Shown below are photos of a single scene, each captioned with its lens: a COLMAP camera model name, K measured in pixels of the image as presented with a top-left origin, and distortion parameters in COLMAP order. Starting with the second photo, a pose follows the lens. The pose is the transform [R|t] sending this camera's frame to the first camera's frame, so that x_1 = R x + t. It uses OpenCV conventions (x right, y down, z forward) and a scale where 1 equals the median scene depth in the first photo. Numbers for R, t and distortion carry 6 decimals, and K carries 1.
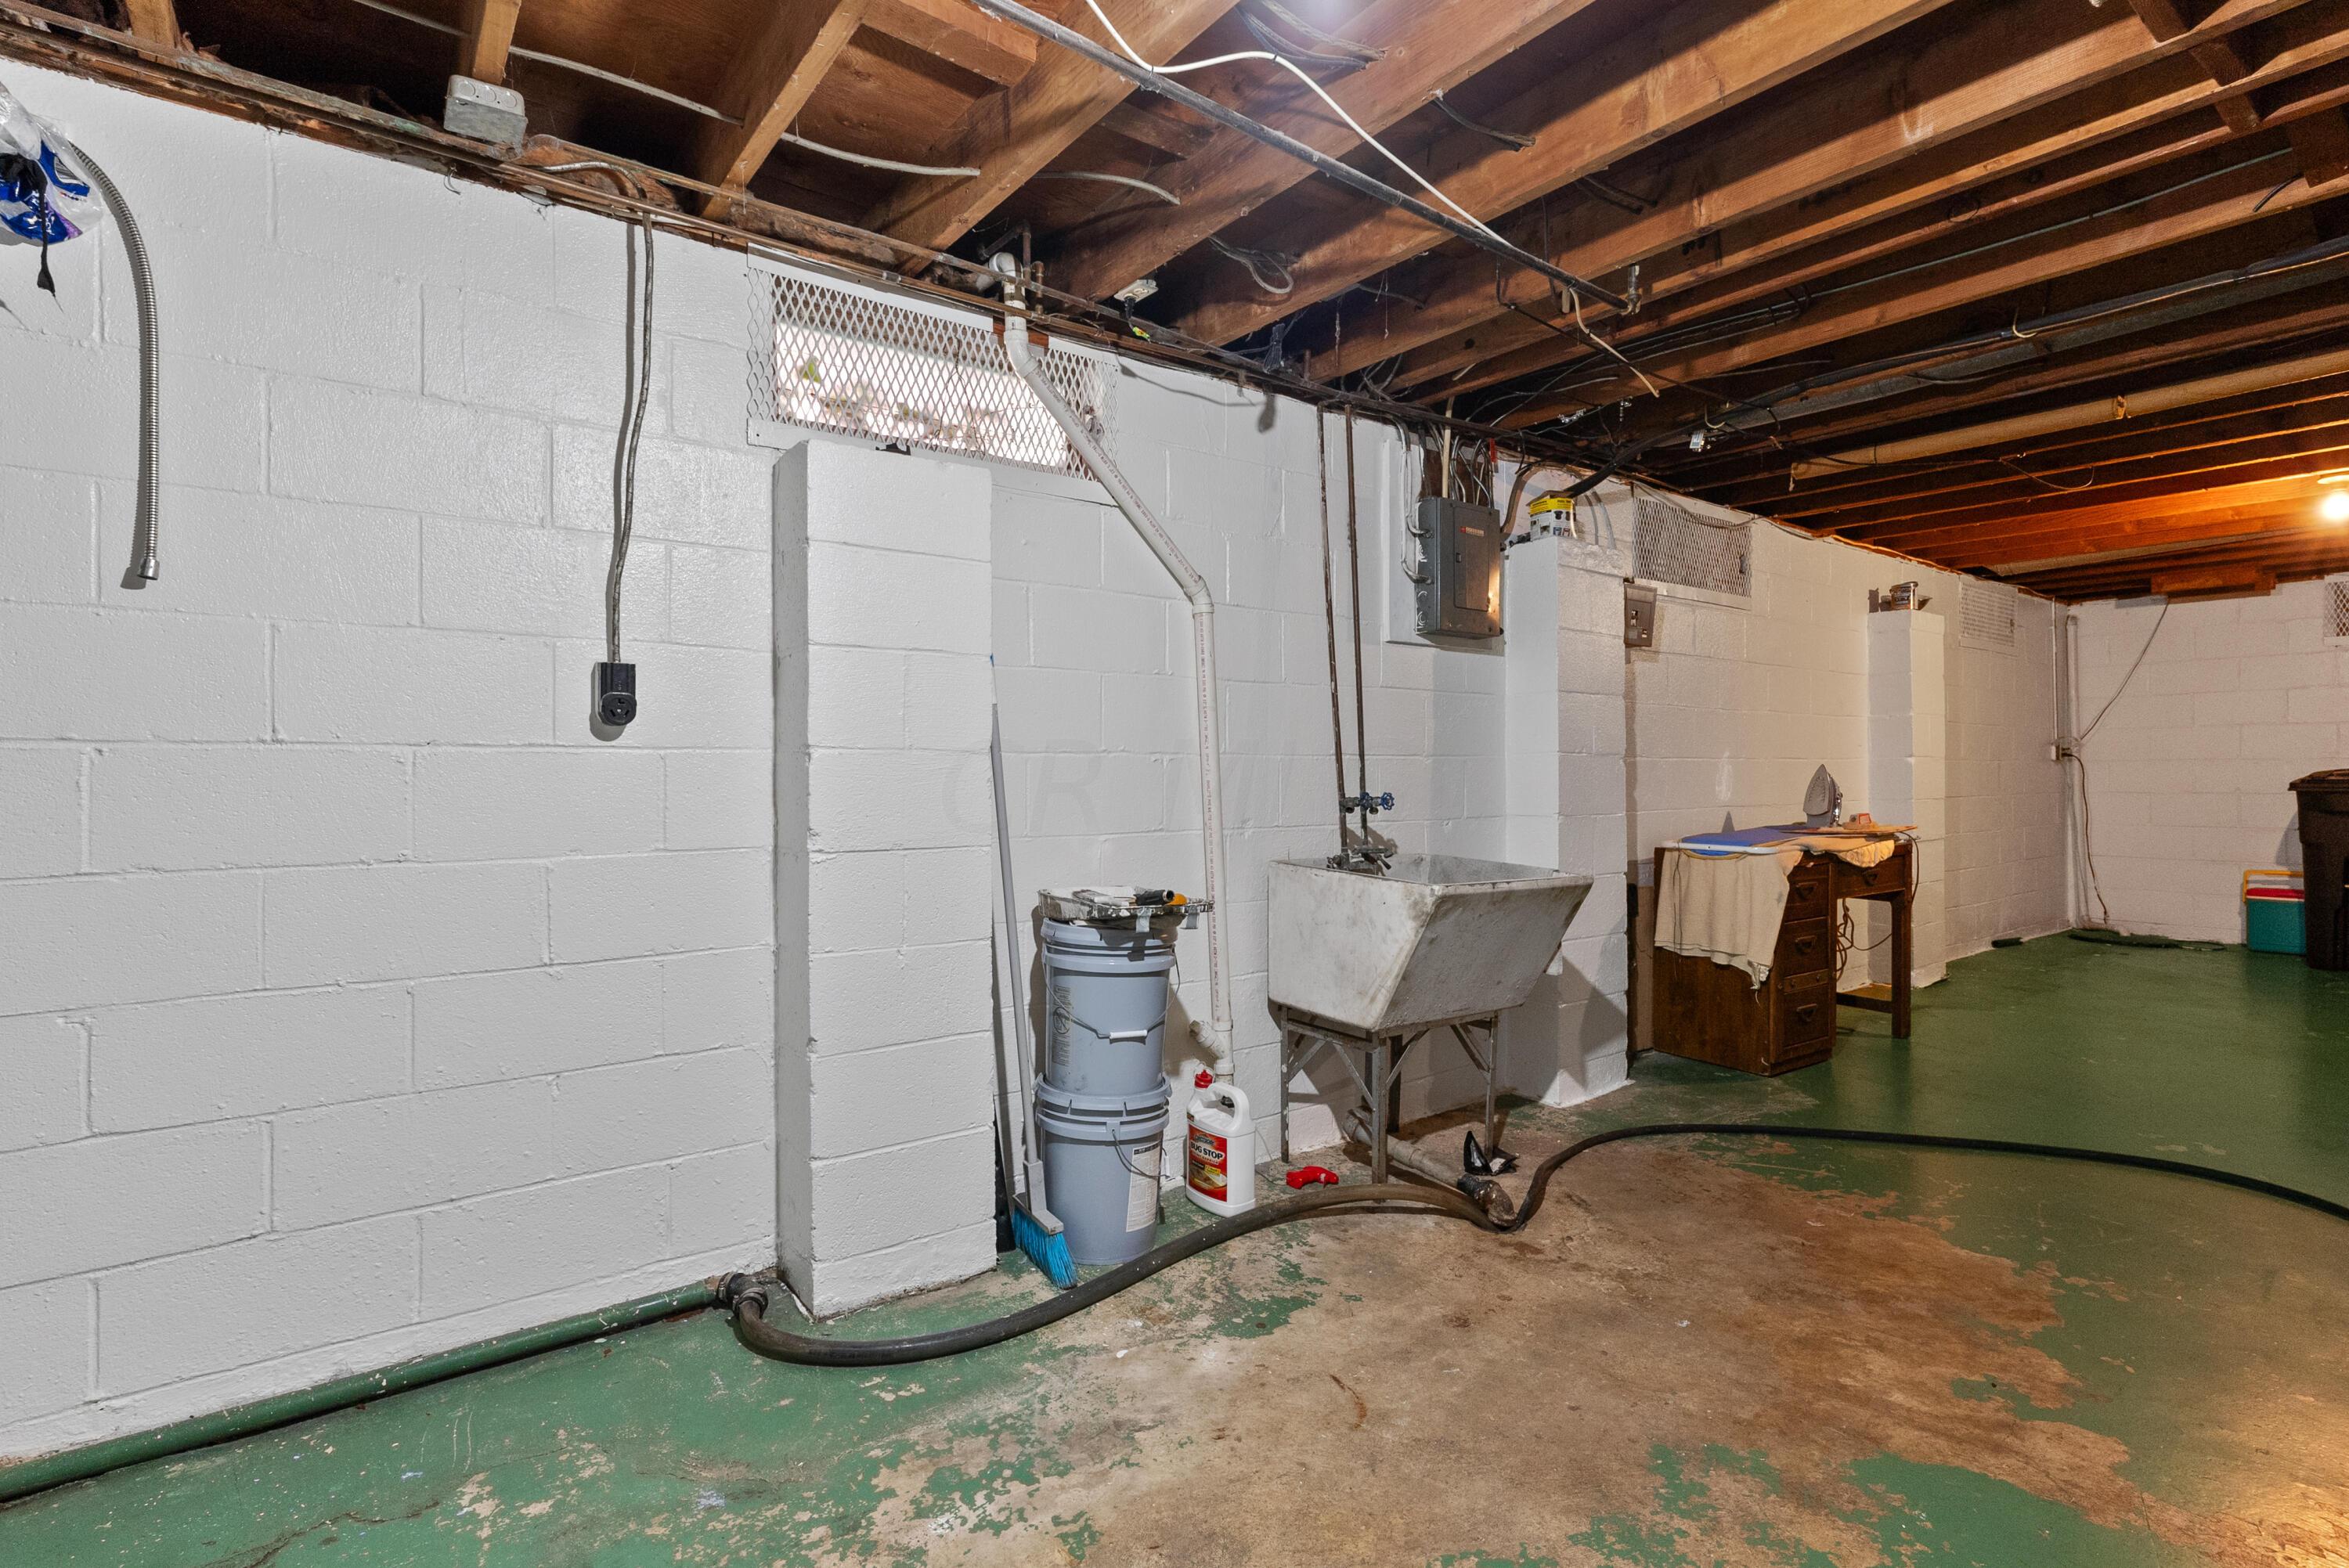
lens RADIAL K [[1129.5, 0, 1166.4], [0, 1129.5, 773.0], [0, 0, 1]] dist [0.001731, 0.001249]
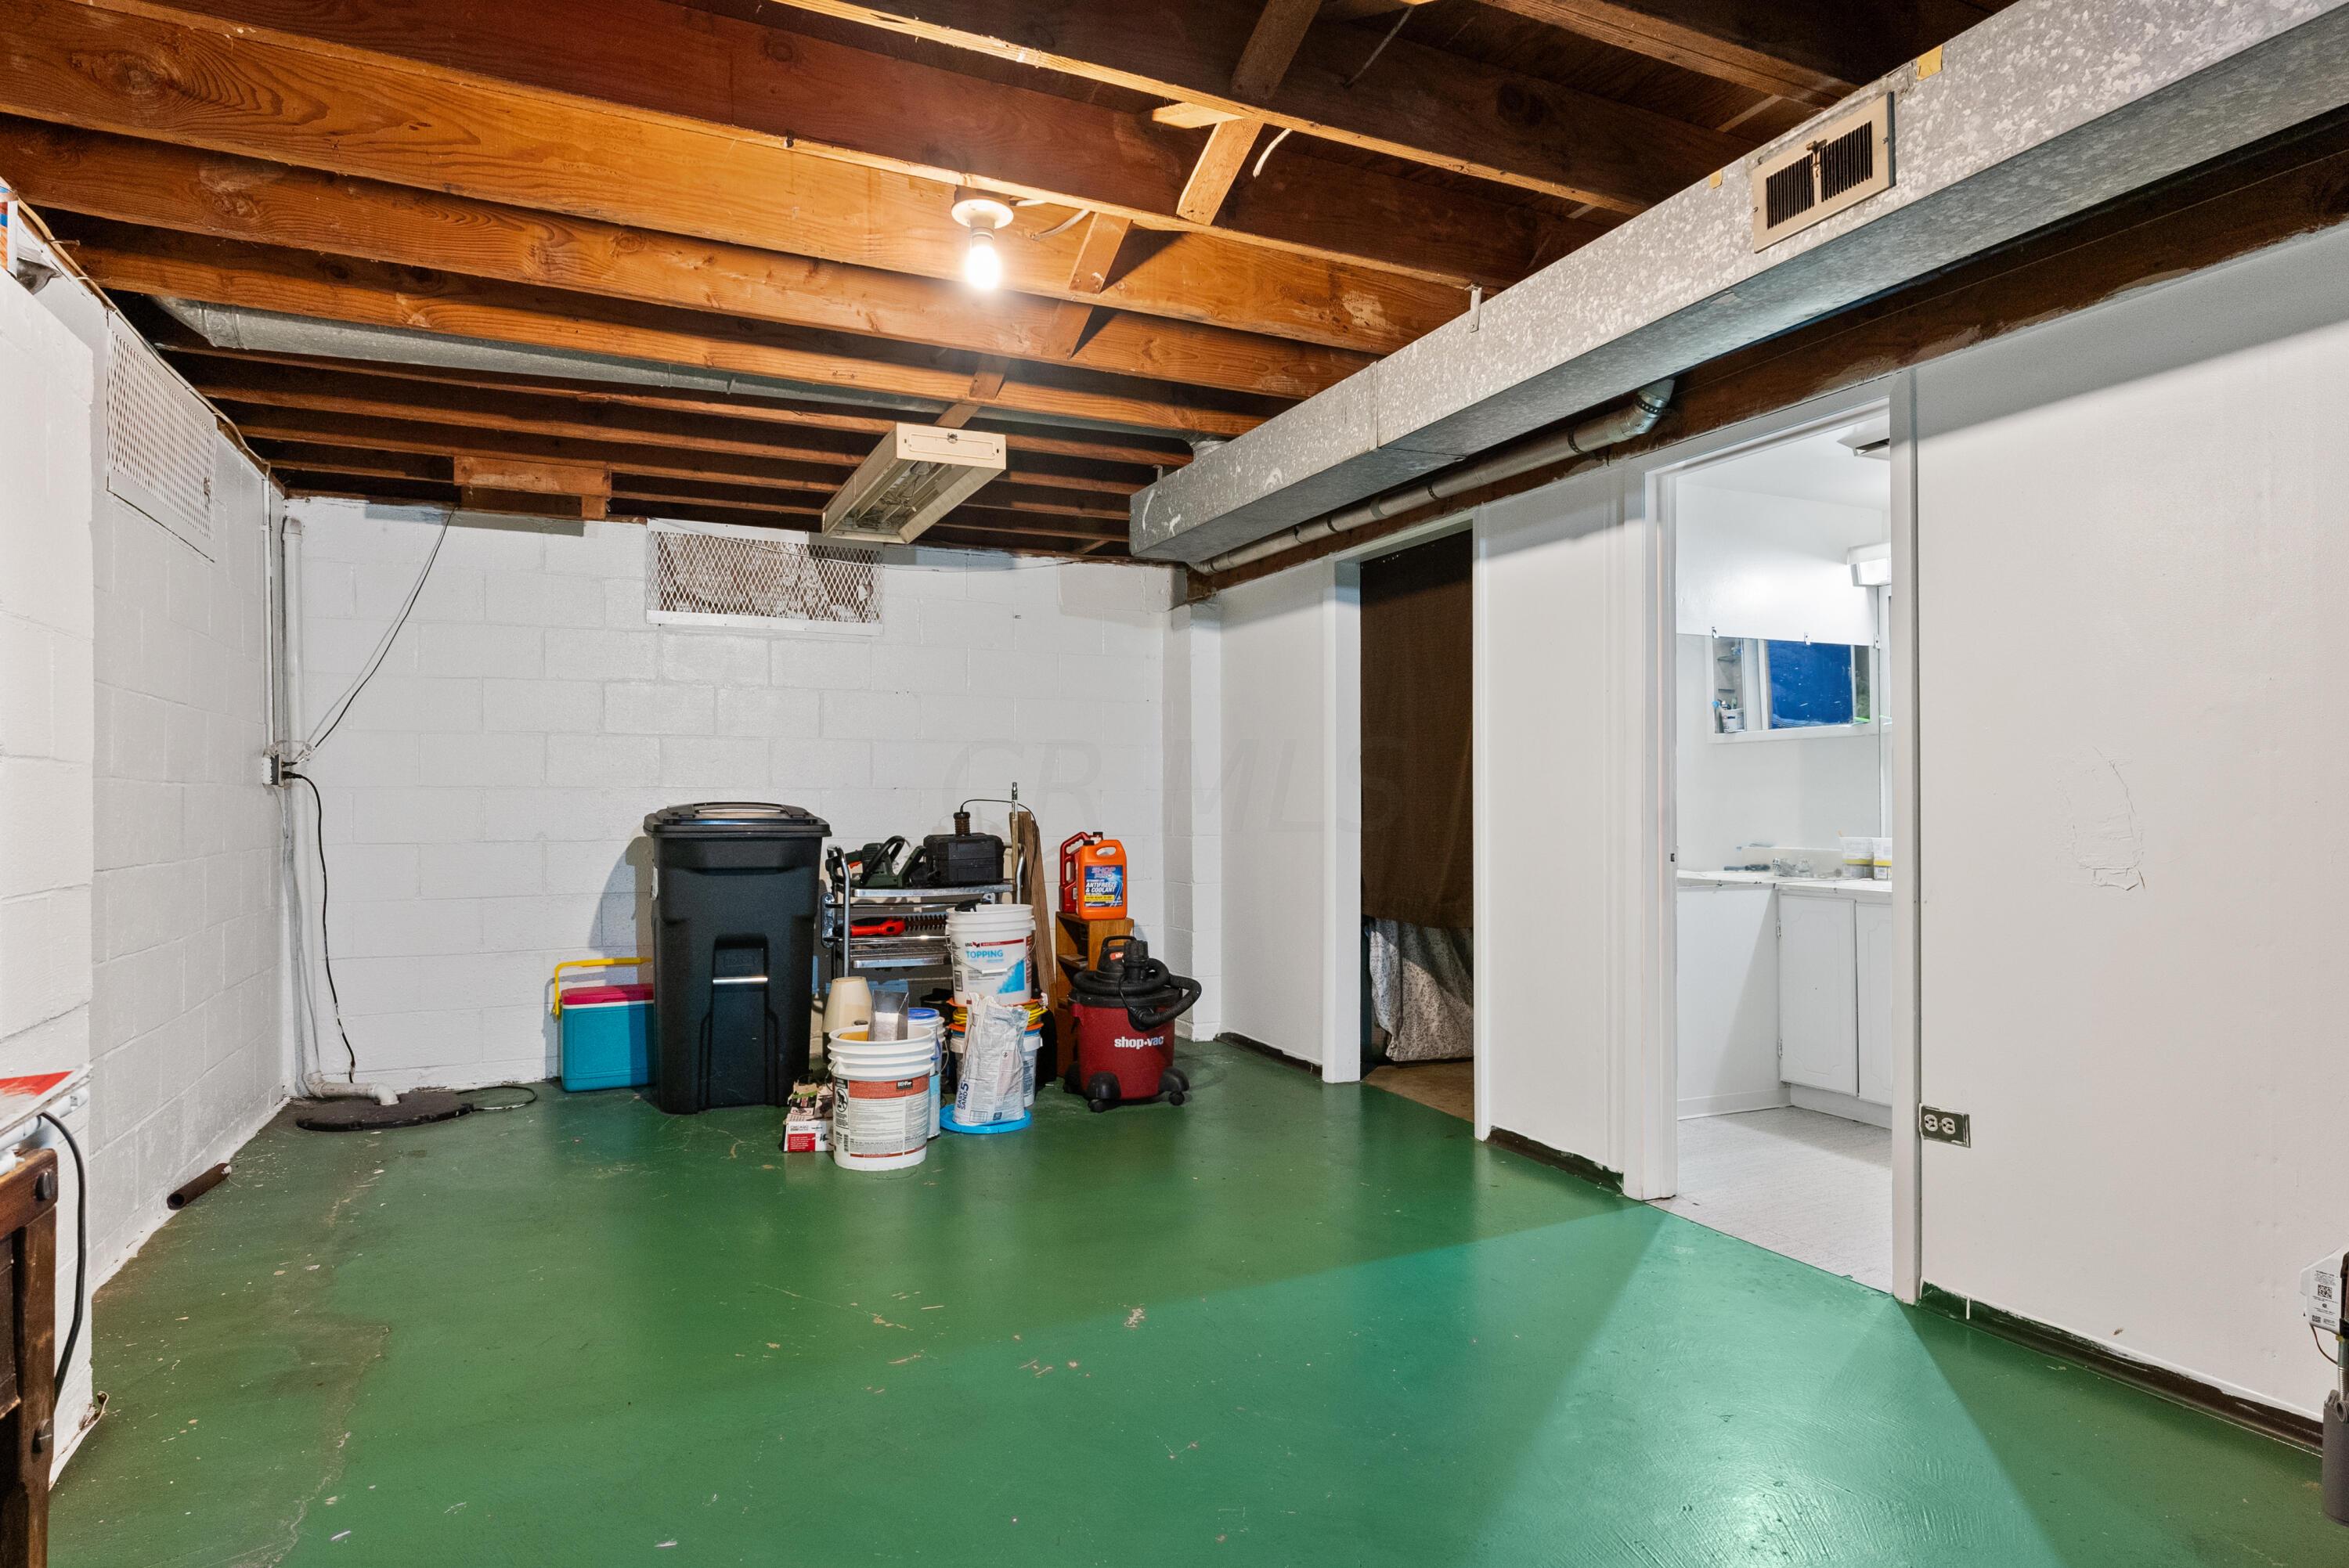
lens RADIAL K [[1303.4, 0, 1176.6], [0, 1303.4, 796.5], [0, 0, 1]] dist [0.003112, 0.001051]
pose [[0.213336, 0.006881, 0.976955, 0.682853], [0.001134, 0.999973, -0.007290, -0.002742], [-0.976978, 0.002663, 0.213322, 1.095047]]
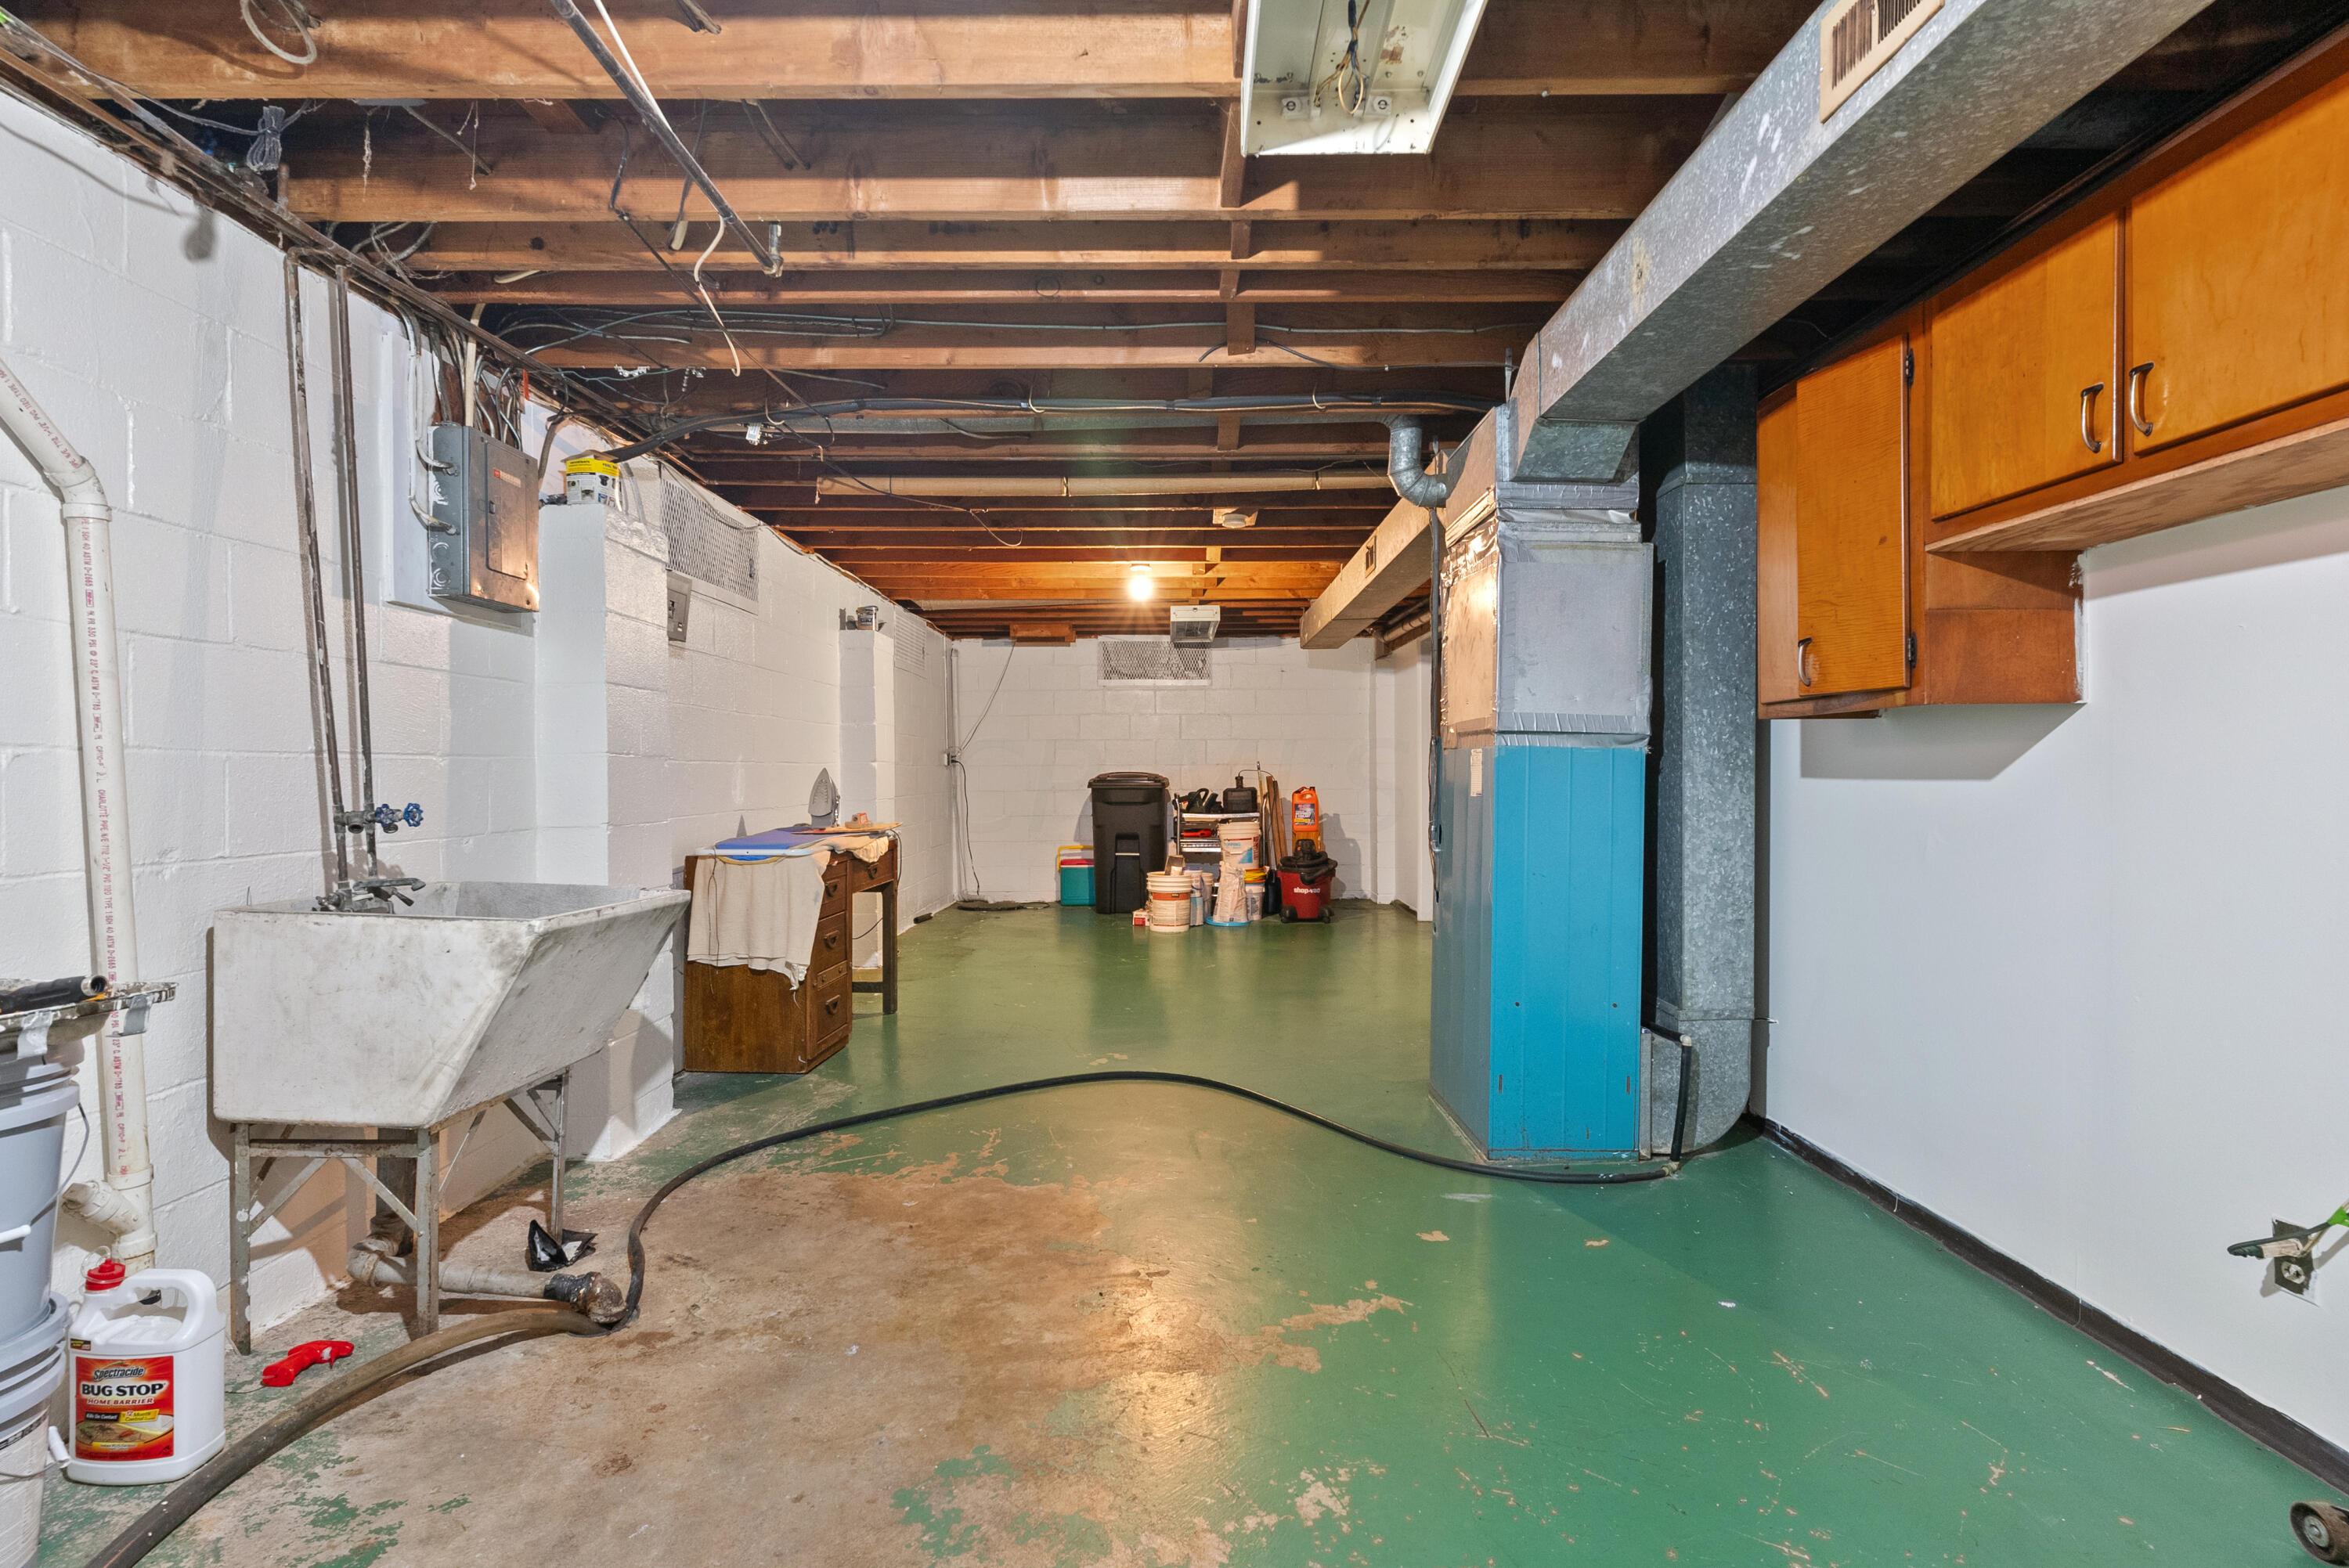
lens RADIAL K [[1129.5, 0, 1177.3], [0, 1129.5, 775.5], [0, 0, 1]] dist [0.001731, 0.001249]
pose [[0.599666, -0.003467, 0.800243, -0.105096], [0.005445, 0.999985, 0.000252, 0.001604], [-0.800232, 0.004206, 0.599676, 0.152709]]
